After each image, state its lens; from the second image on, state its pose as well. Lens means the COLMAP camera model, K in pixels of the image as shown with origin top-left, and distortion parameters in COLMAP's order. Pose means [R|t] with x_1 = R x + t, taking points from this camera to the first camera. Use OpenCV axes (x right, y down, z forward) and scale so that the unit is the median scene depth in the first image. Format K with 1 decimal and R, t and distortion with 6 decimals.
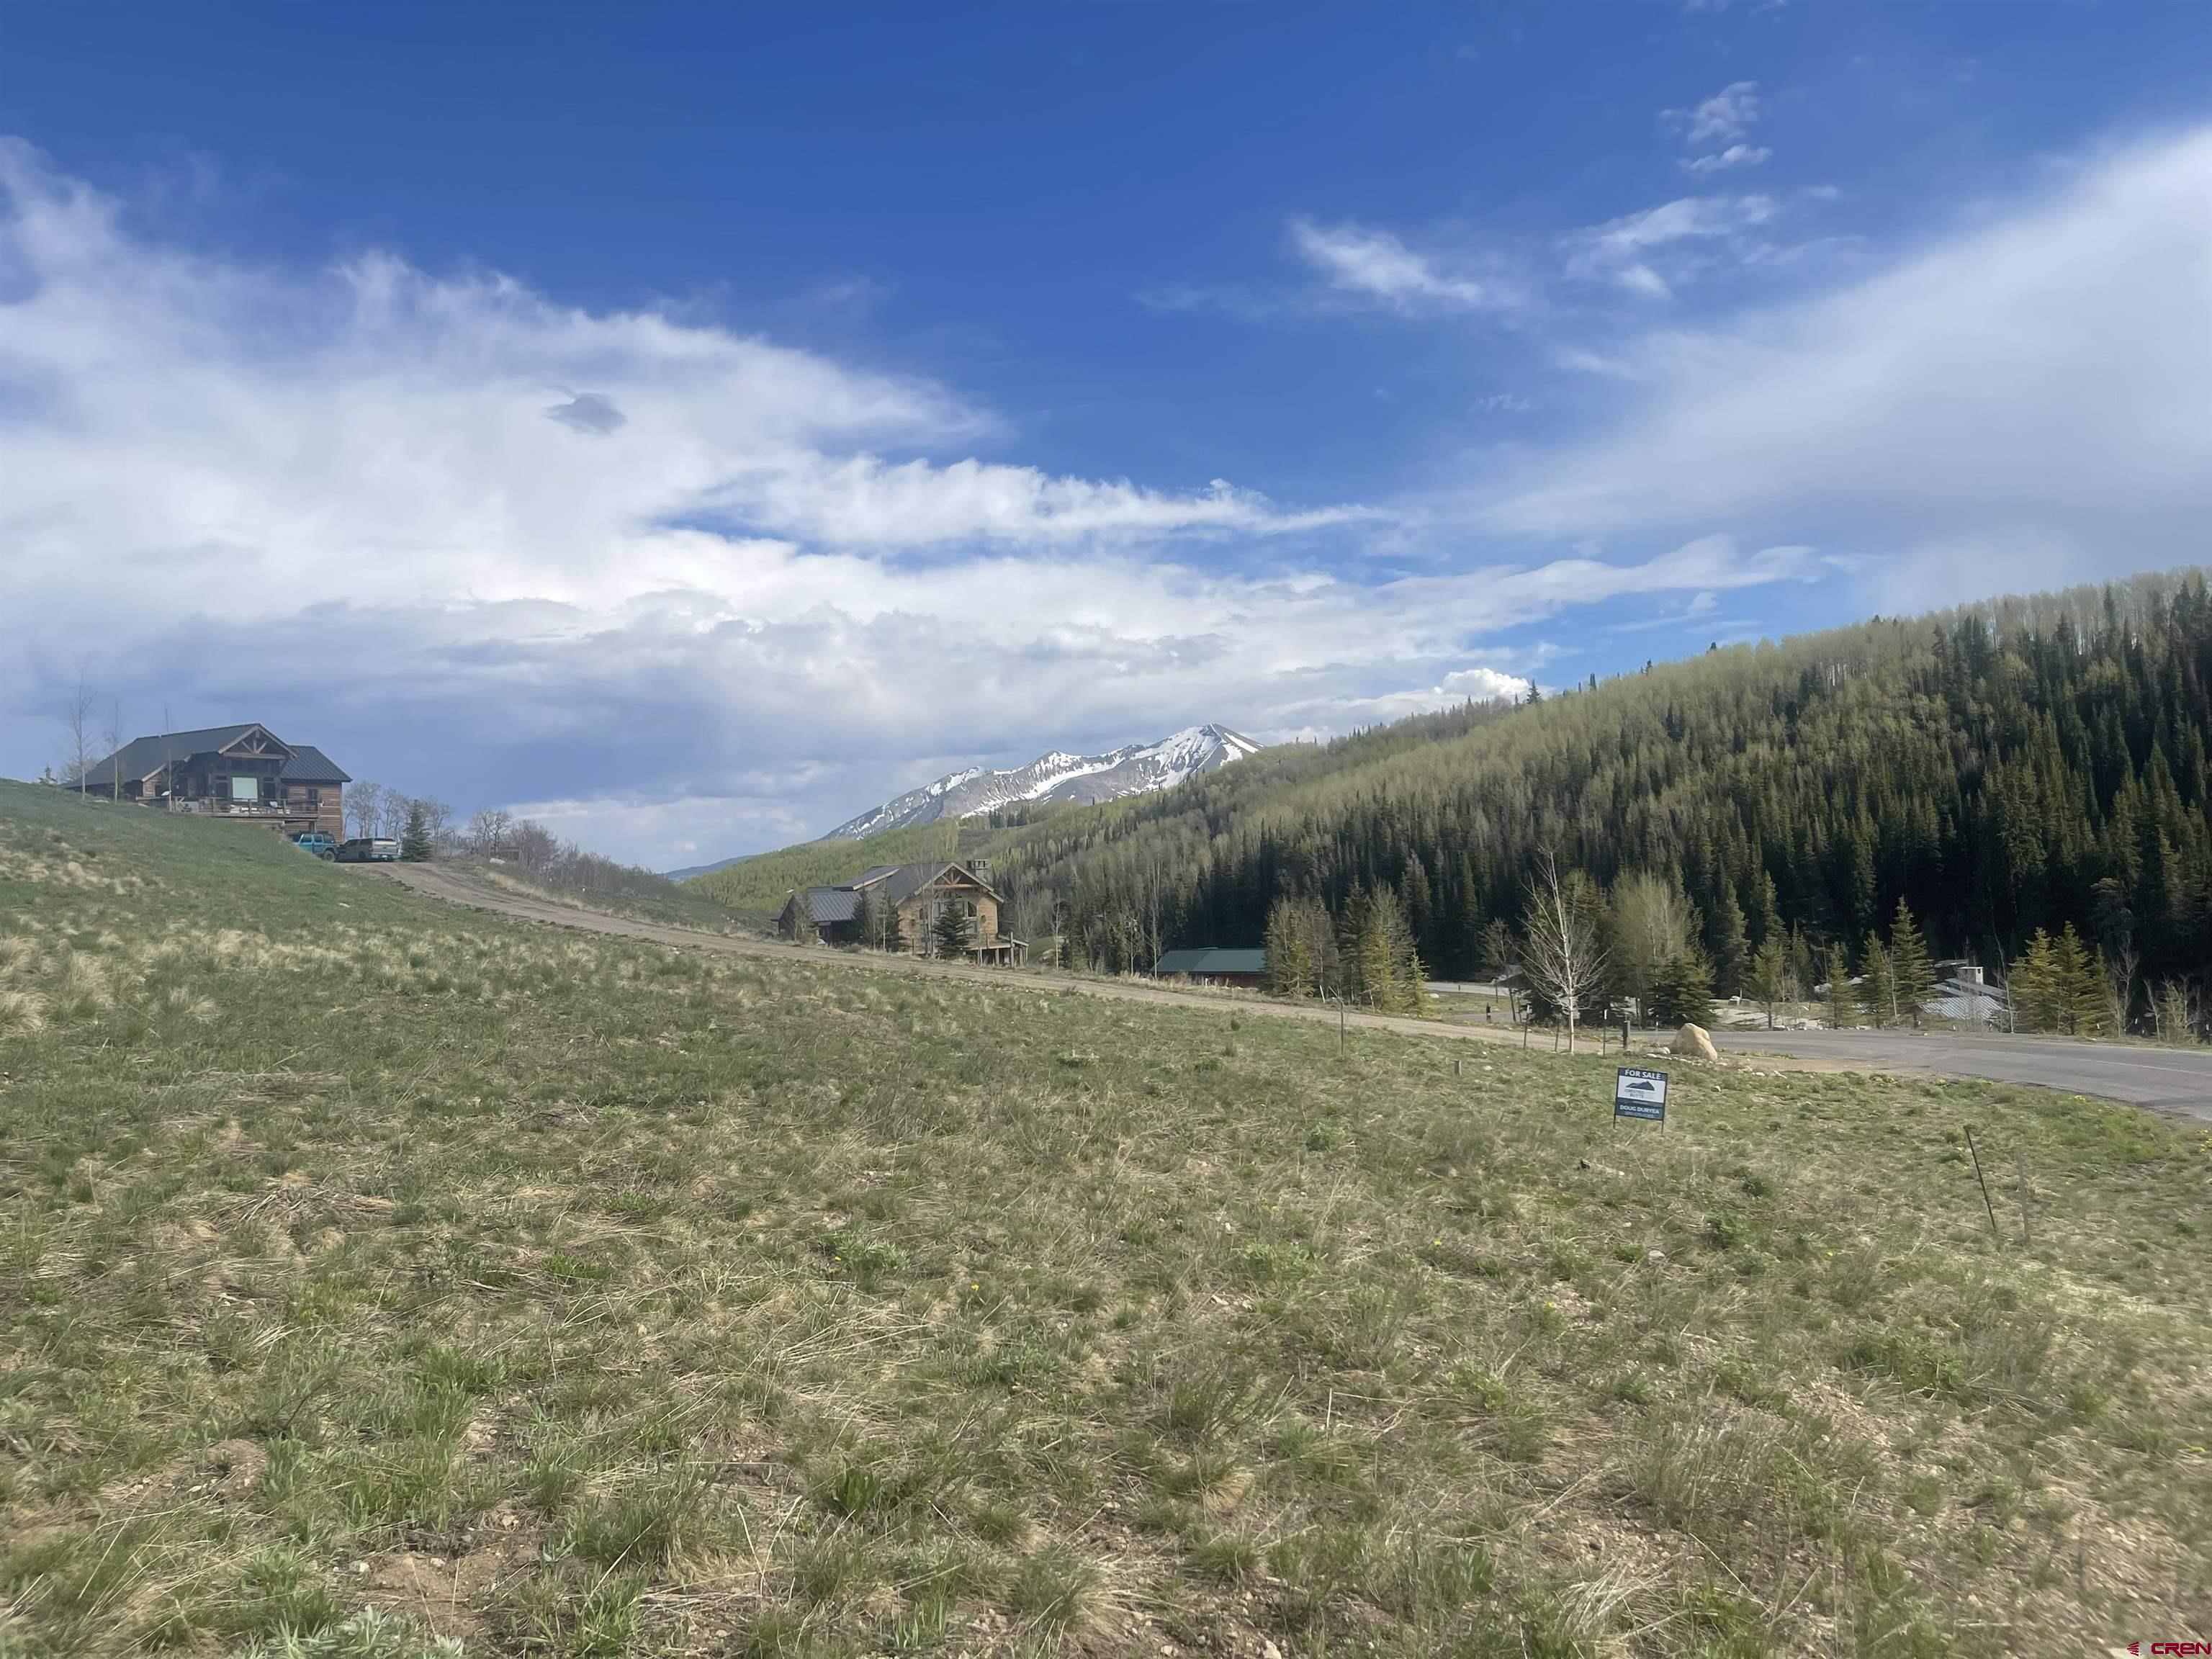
lens RADIAL K [[1614.7, 0, 1106.0], [0, 1614.7, 829.5], [0, 0, 1]] dist [0.005252, -0.040524]
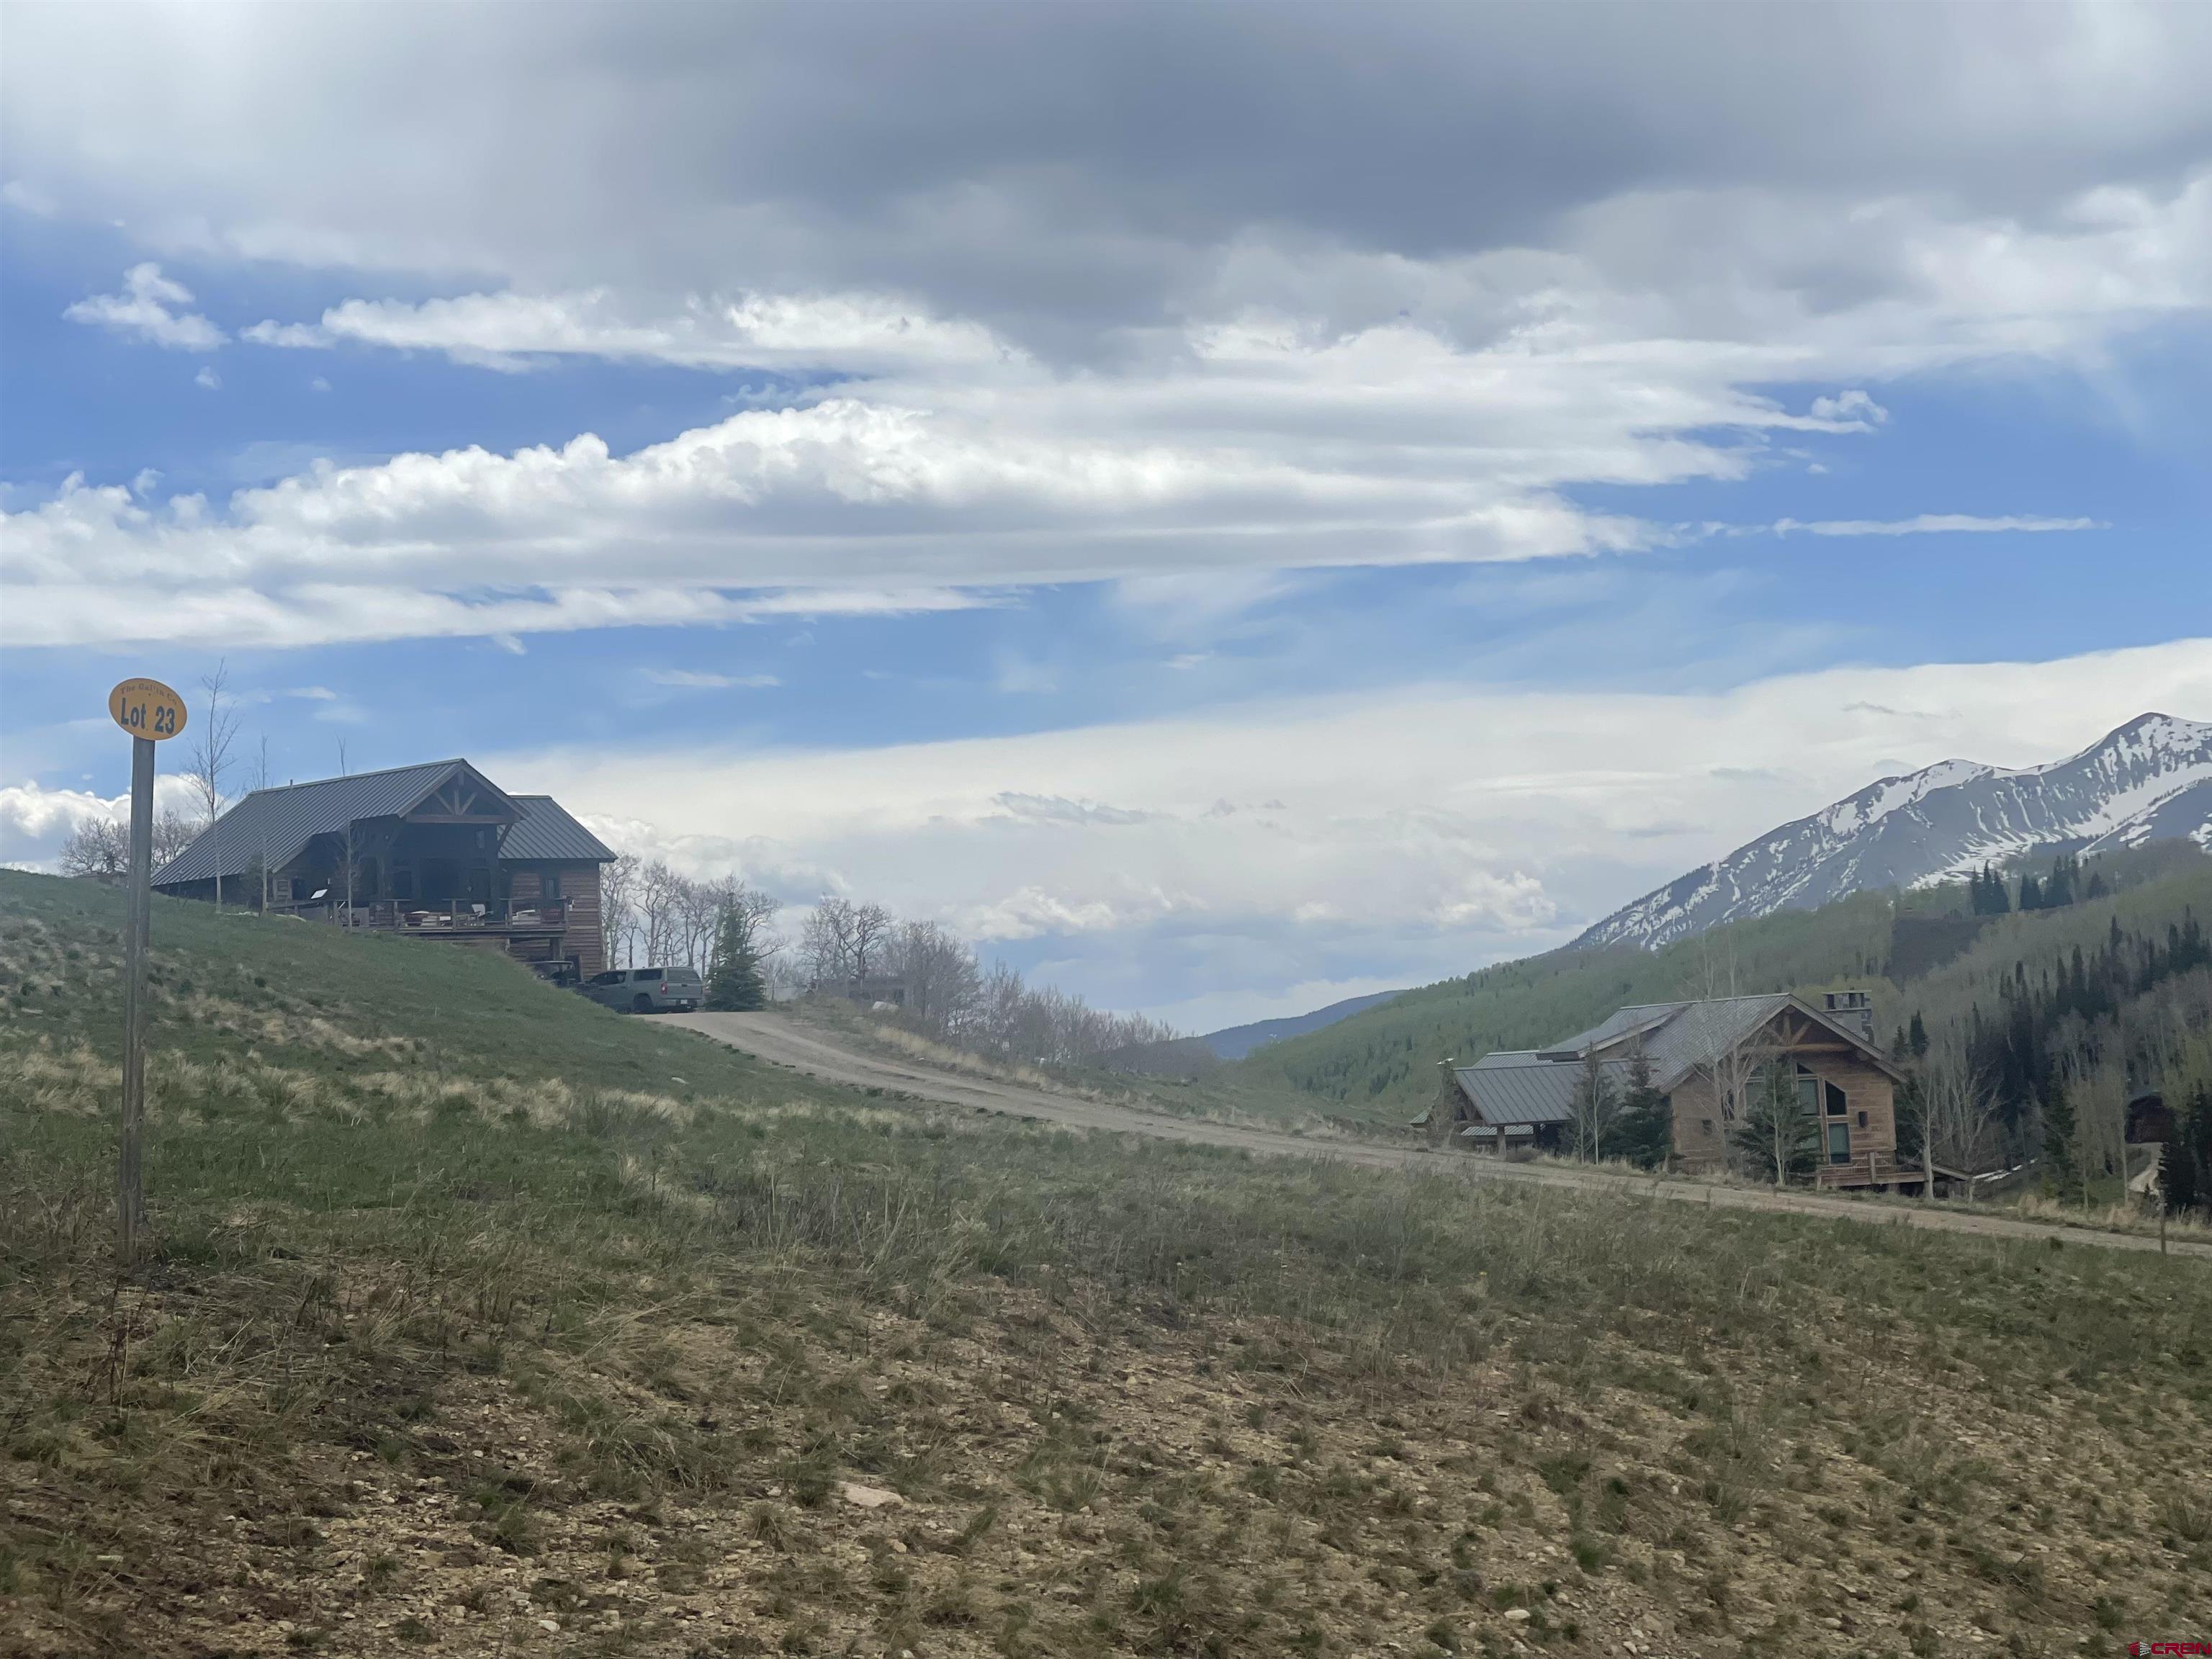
lens RADIAL K [[4351.9, 0, 1132.0], [0, 4351.9, 783.3], [0, 0, 1]] dist [0.183300, 1.610113]
pose [[0.959590, -0.029584, -0.279841, 0.079483], [0.021081, 0.999221, -0.033347, -0.003419], [0.280610, 0.026100, 0.959467, -0.273062]]
